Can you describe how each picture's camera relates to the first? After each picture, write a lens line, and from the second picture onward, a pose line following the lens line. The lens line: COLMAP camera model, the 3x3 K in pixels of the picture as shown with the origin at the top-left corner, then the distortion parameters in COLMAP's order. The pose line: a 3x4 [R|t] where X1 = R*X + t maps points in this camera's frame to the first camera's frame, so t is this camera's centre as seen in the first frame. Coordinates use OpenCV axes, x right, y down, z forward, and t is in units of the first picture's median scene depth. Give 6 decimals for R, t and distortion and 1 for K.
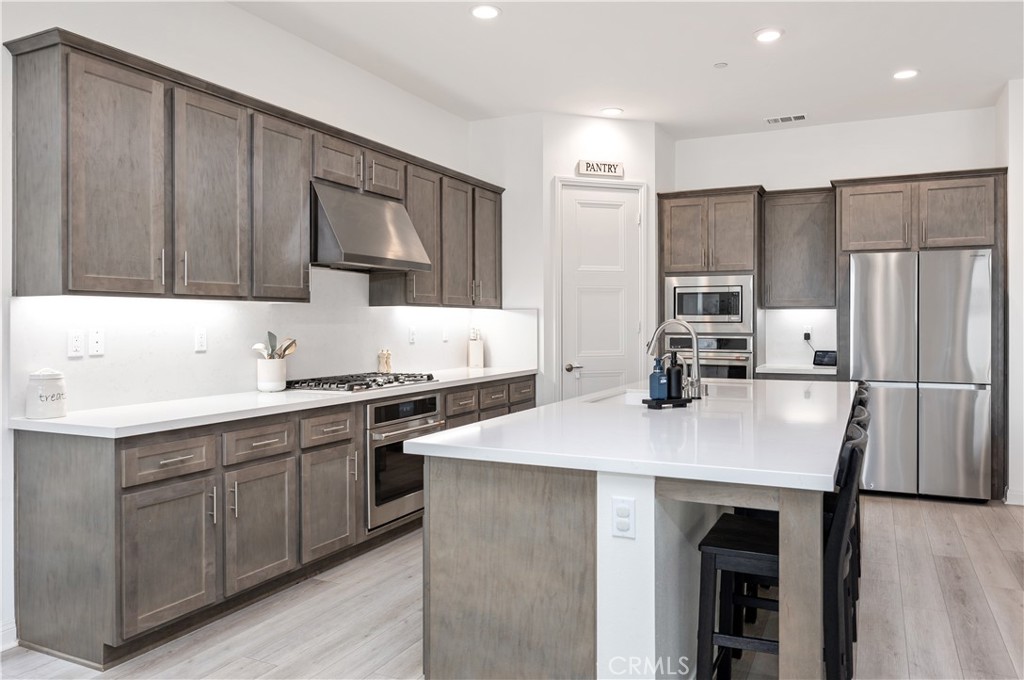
lens RADIAL K [[728.6, 0, 524.8], [0, 728.6, 331.3], [0, 0, 1]] dist [-0.001398, 0.000008]
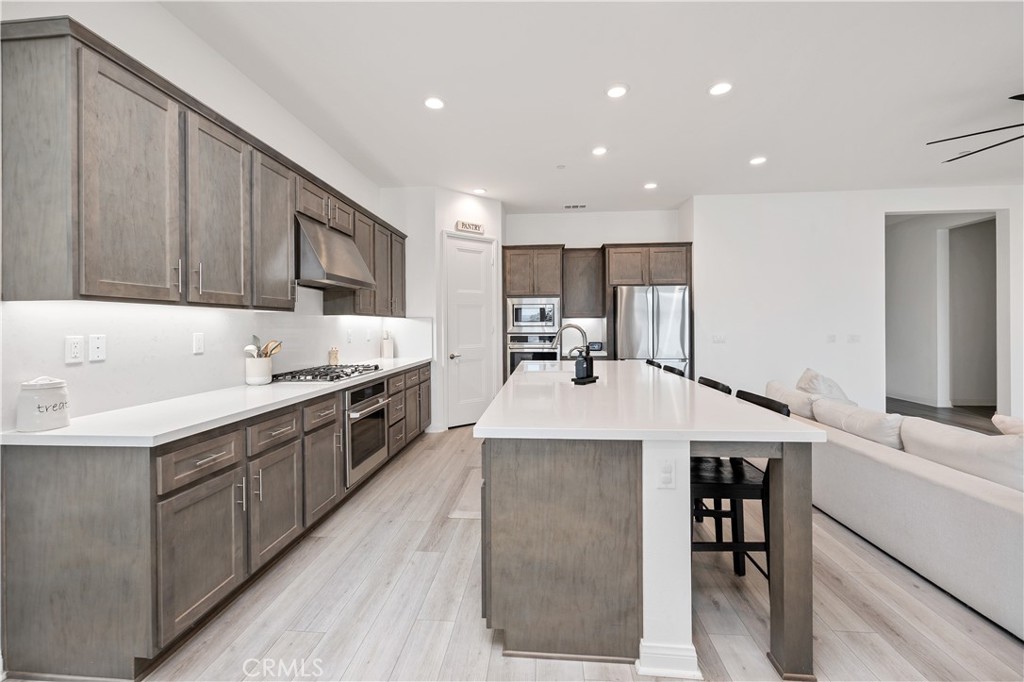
lens RADIAL K [[424.2, 0, 511.0], [0, 424.2, 329.9], [0, 0, 1]] dist [-0.000089, -0.000040]
pose [[0.936760, -0.008015, 0.349882, -0.230559], [0.009626, 0.999950, -0.002864, -0.002860], [-0.349841, 0.006051, 0.936789, 0.220488]]
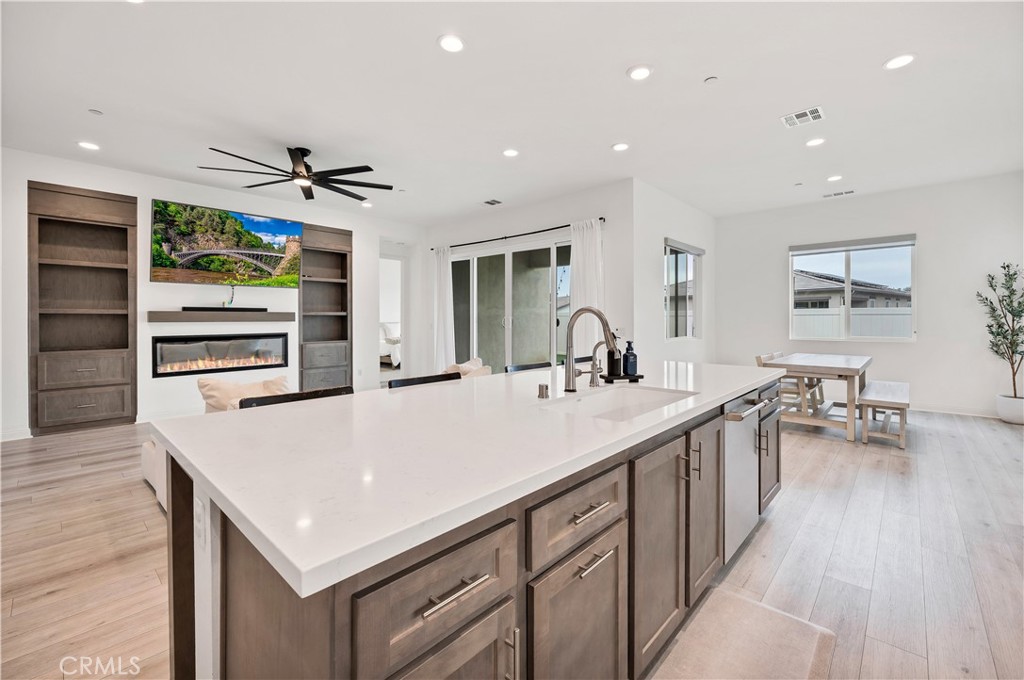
lens RADIAL K [[427.2, 0, 520.1], [0, 427.2, 319.6], [0, 0, 1]] dist [0.001153, -0.000193]
pose [[-0.955930, 0.001883, 0.293589, 0.135343], [0.004180, 0.999965, 0.007197, -0.000804], [-0.293566, 0.008107, -0.955905, 1.592228]]
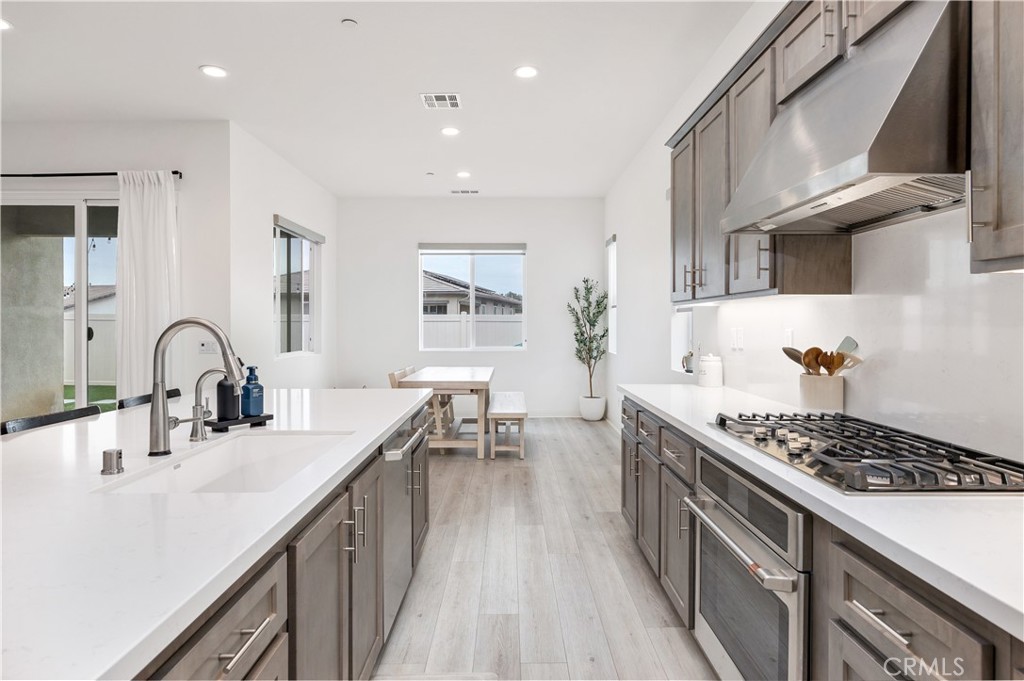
lens RADIAL K [[577.8, 0, 514.6], [0, 577.8, 325.8], [0, 0, 1]] dist [-0.000020, 0.000184]
pose [[-0.902697, -0.000063, -0.430277, 0.180412], [-0.003741, 0.999963, 0.007702, -0.011338], [0.430260, 0.008563, -0.902664, 1.581559]]
